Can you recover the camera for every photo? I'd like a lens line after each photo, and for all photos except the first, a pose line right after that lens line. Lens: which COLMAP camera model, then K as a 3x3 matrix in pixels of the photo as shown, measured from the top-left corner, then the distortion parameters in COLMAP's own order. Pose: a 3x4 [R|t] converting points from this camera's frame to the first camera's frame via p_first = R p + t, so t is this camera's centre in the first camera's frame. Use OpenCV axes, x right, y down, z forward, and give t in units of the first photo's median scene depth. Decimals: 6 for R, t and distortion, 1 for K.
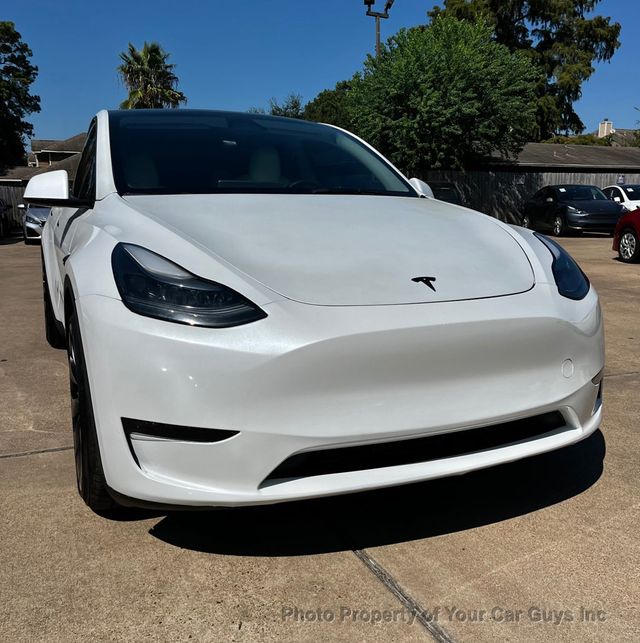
lens RADIAL K [[642.6, 0, 317.8], [0, 642.6, 307.6], [0, 0, 1]] dist [0.022338, 0.000000]
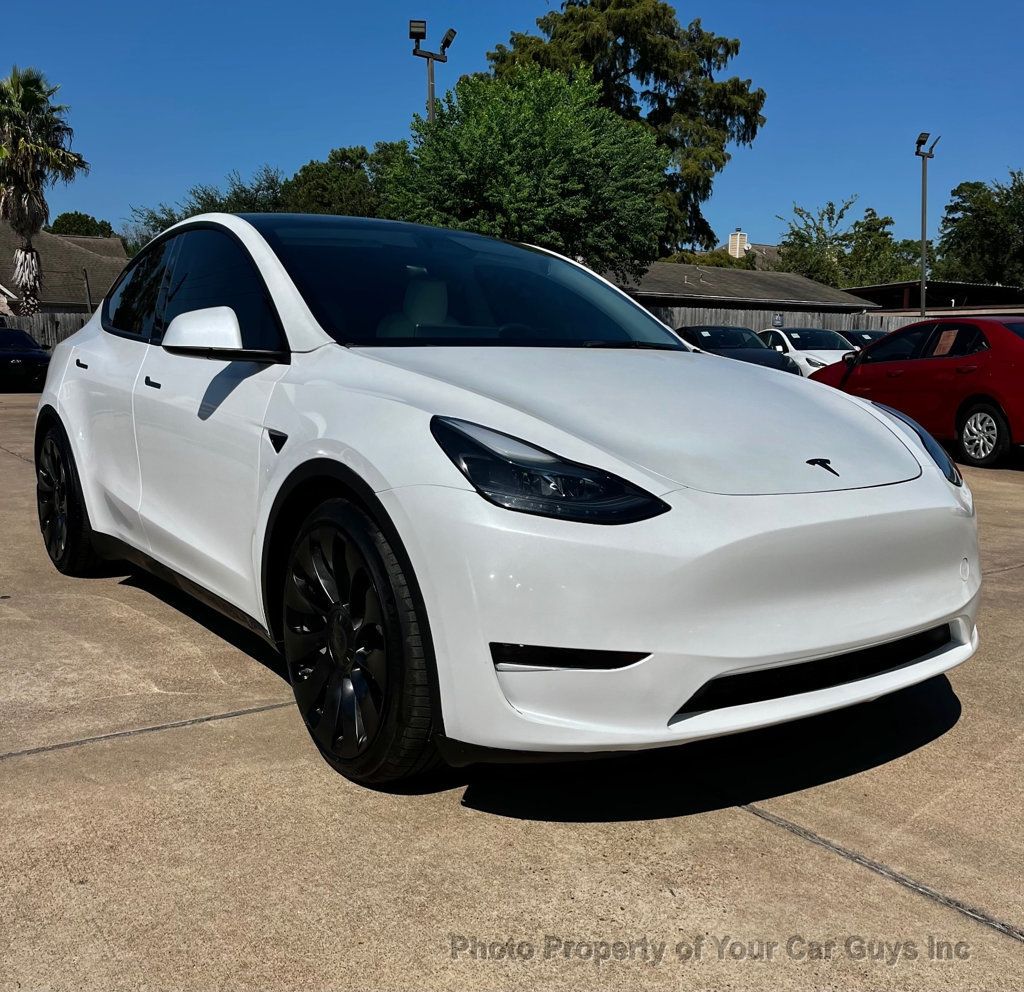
lens RADIAL K [[1025.1, 0, 510.8], [0, 1025.1, 503.0], [0, 0, 1]] dist [0.018119, 0.000000]
pose [[0.979993, -0.012877, 0.198616, -0.361344], [0.014681, 0.999863, -0.007612, 0.009083], [-0.198491, 0.010375, 0.980048, -0.140122]]
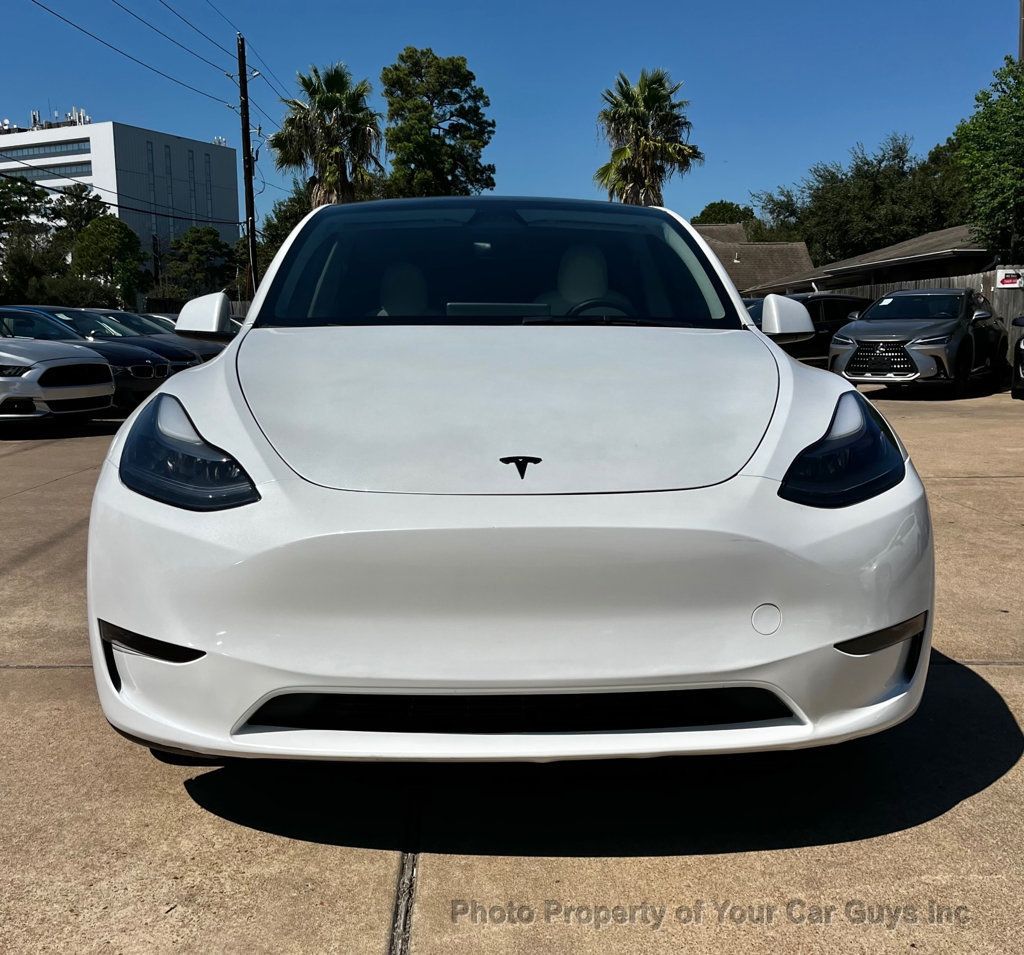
lens RADIAL K [[1058.5, 0, 511.4], [0, 1058.5, 486.0], [0, 0, 1]] dist [0.026747, 0.000000]
pose [[0.928004, 0.055532, -0.368409, 0.431772], [-0.059208, 0.998245, 0.001329, -0.014283], [0.367837, 0.020579, 0.929663, -0.008562]]
